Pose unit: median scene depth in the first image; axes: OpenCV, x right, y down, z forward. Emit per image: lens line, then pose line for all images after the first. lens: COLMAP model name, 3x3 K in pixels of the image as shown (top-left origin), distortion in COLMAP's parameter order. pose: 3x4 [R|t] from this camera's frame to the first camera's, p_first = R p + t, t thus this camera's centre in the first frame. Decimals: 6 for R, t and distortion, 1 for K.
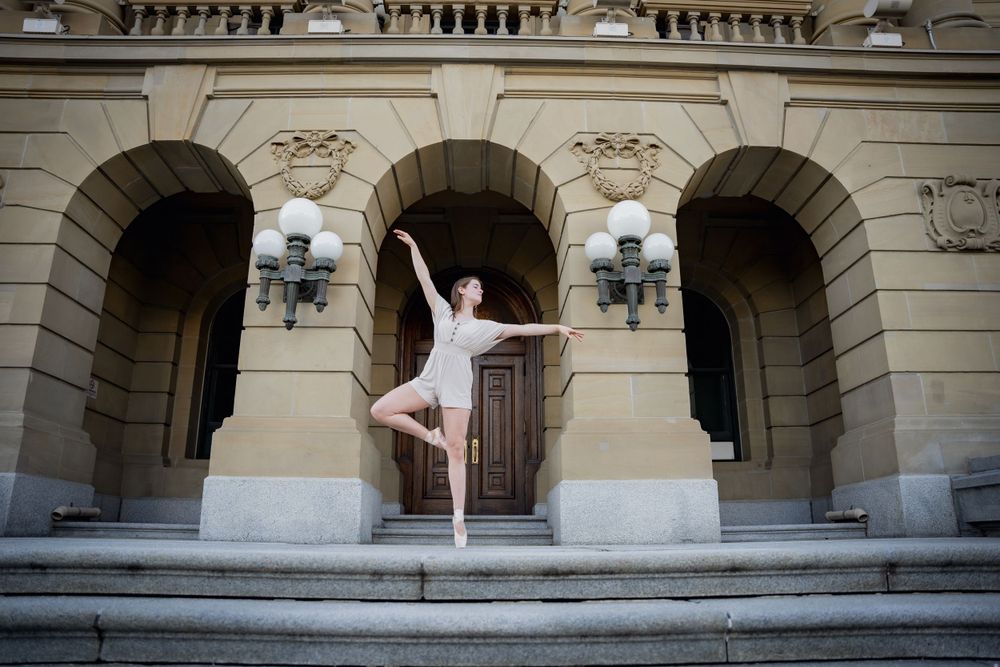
lens RADIAL K [[729.0, 0, 502.9], [0, 729.0, 321.7], [0, 0, 1]] dist [-0.159900, 0.125012]
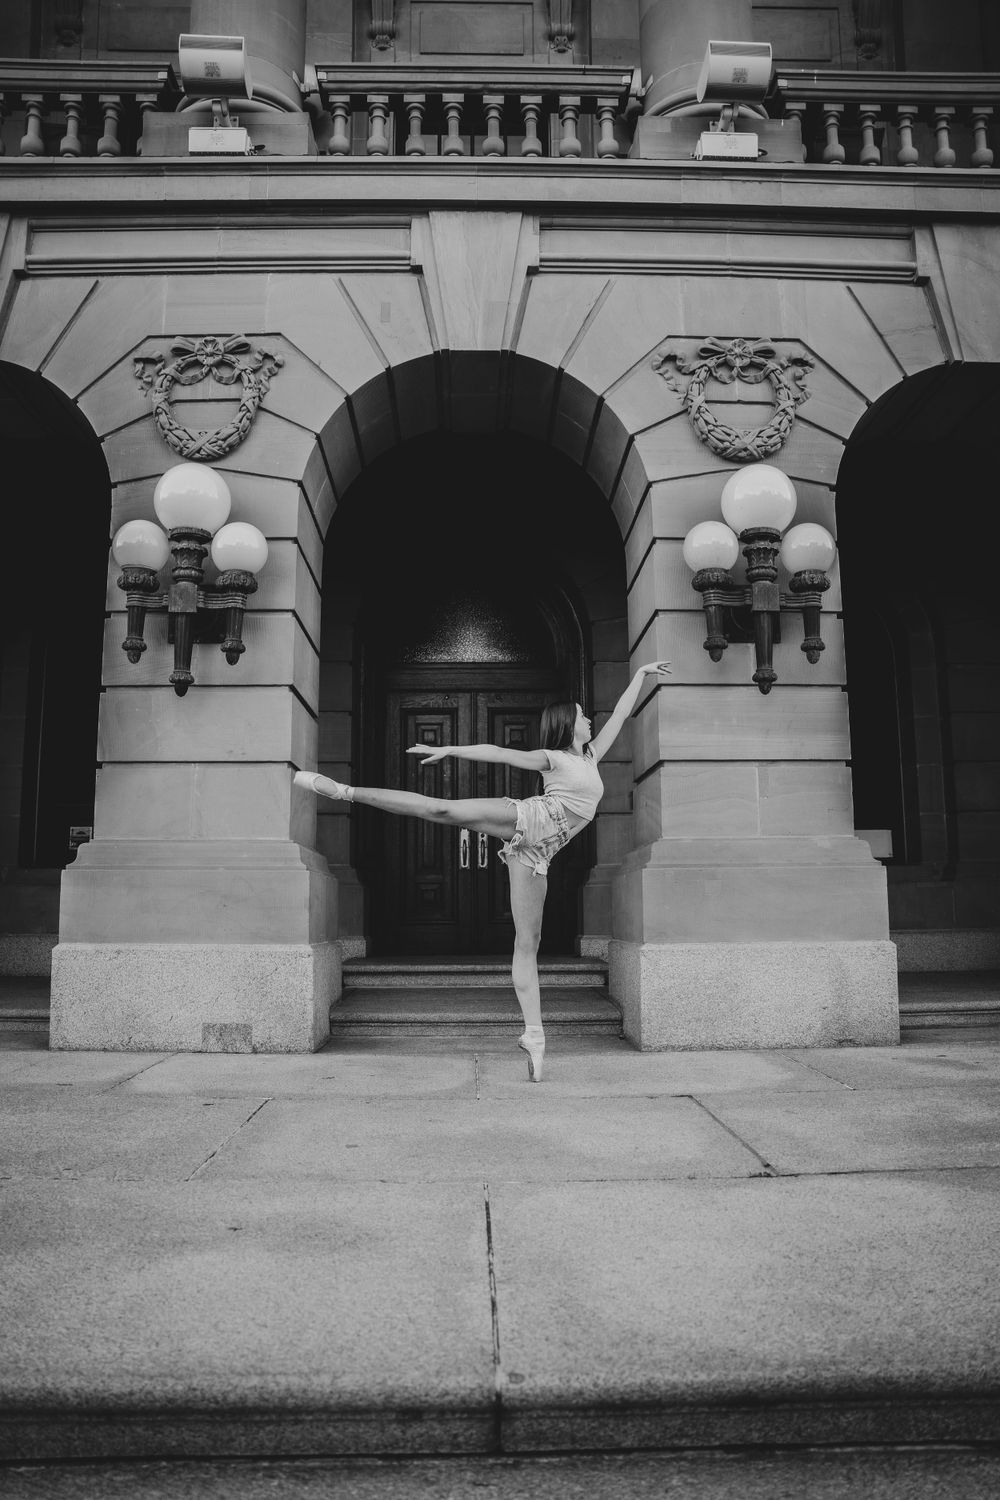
lens RADIAL K [[1112.2, 0, 500.0], [0, 1112.2, 750.0], [0, 0, 1]] dist [-0.164084, 0.142101]
pose [[0.999989, -0.004235, 0.001789, -0.033908], [0.003903, 0.987700, 0.156313, -0.074484], [-0.002429, -0.156304, 0.987706, 0.094202]]
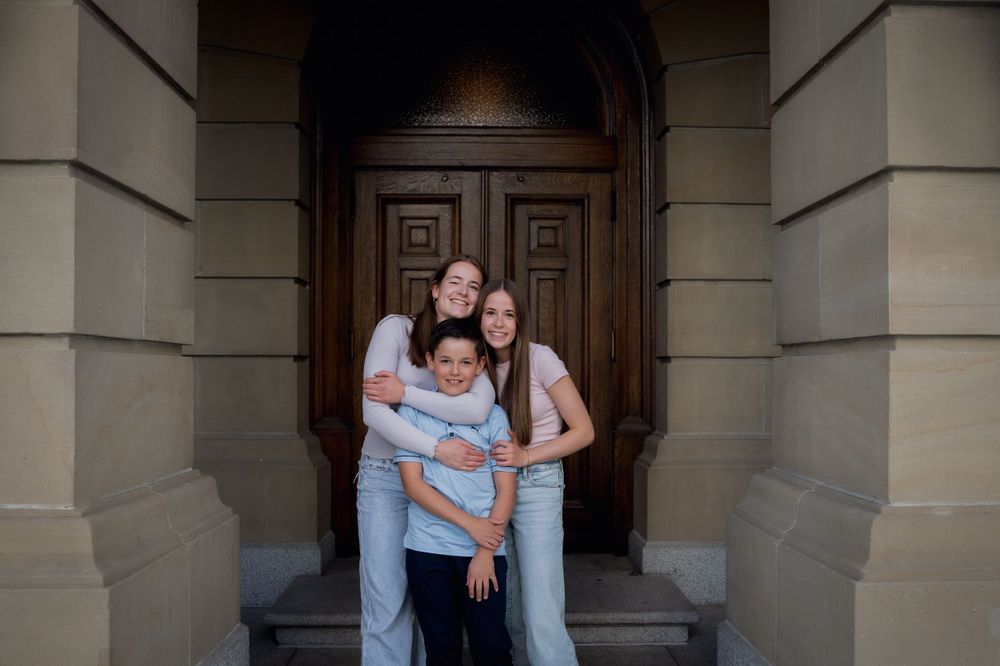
lens RADIAL K [[1012.4, 0, 500.0], [0, 1012.4, 333.0], [0, 0, 1]] dist [-0.187165, -0.000258]
pose [[0.999971, 0.005018, -0.005797, -0.045229], [-0.003315, 0.964694, 0.263351, -0.023215], [0.006914, -0.263324, 0.964683, 0.598727]]
